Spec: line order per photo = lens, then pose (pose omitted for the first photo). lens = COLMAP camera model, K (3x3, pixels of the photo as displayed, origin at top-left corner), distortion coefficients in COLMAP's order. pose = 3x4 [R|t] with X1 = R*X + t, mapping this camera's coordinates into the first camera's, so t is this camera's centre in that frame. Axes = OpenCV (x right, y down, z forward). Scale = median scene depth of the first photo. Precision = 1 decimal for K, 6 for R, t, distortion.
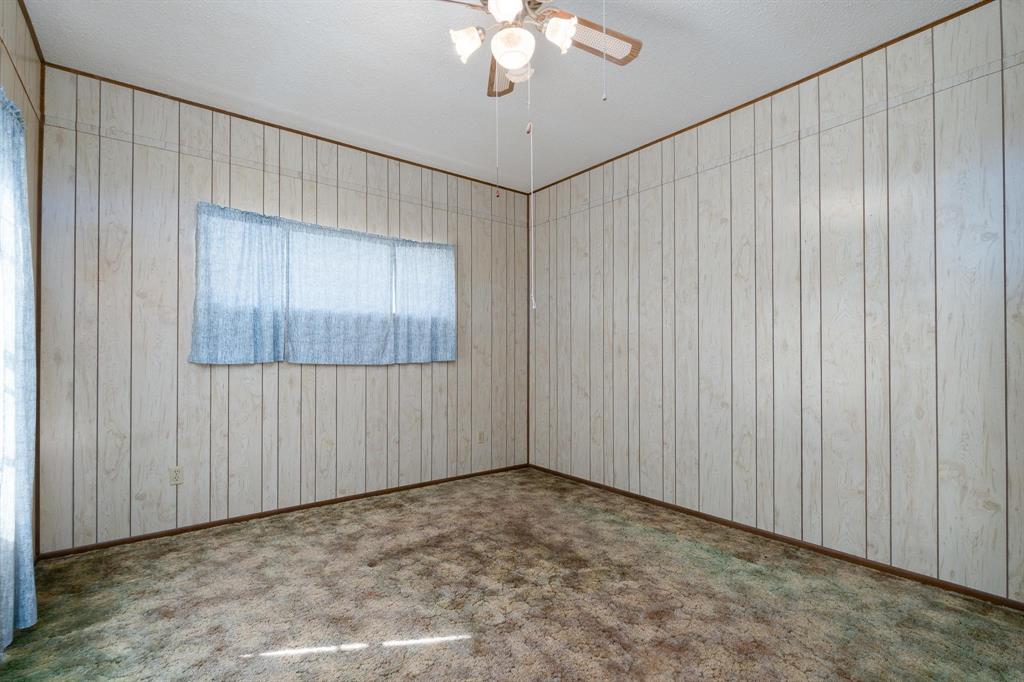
lens RADIAL K [[467.6, 0, 510.1], [0, 467.6, 350.8], [0, 0, 1]] dist [-0.002376, 0.001620]
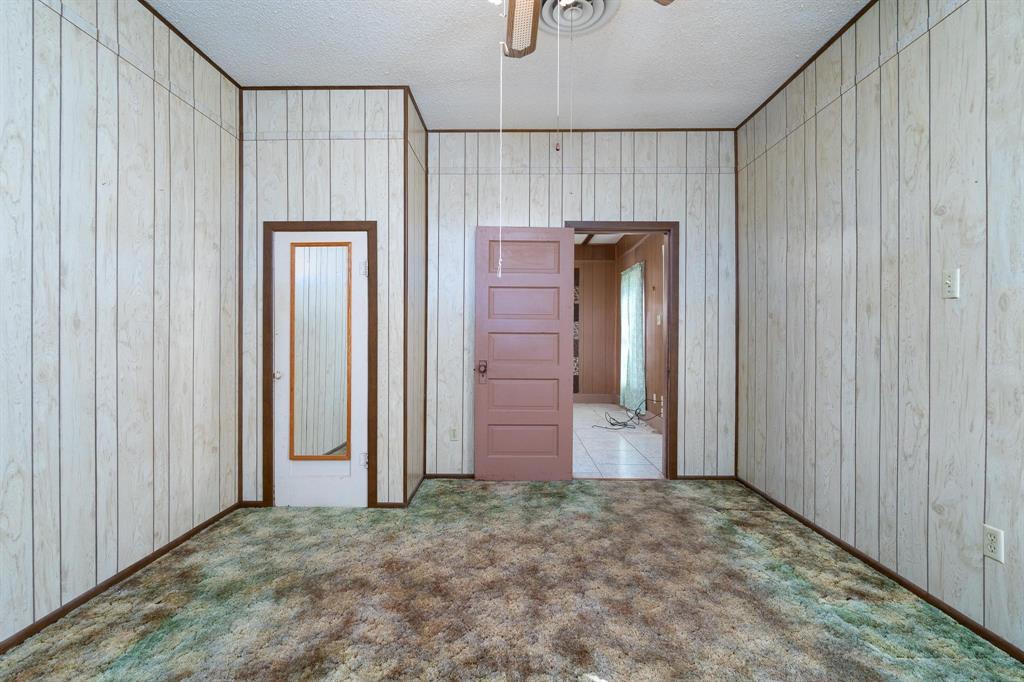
lens RADIAL K [[467.6, 0, 510.2], [0, 467.6, 336.4], [0, 0, 1]] dist [-0.002376, 0.001620]
pose [[-0.780271, 0.003180, 0.625434, -0.377181], [-0.006107, 0.999901, -0.012704, 0.018985], [-0.625412, -0.013732, -0.780174, 1.267787]]
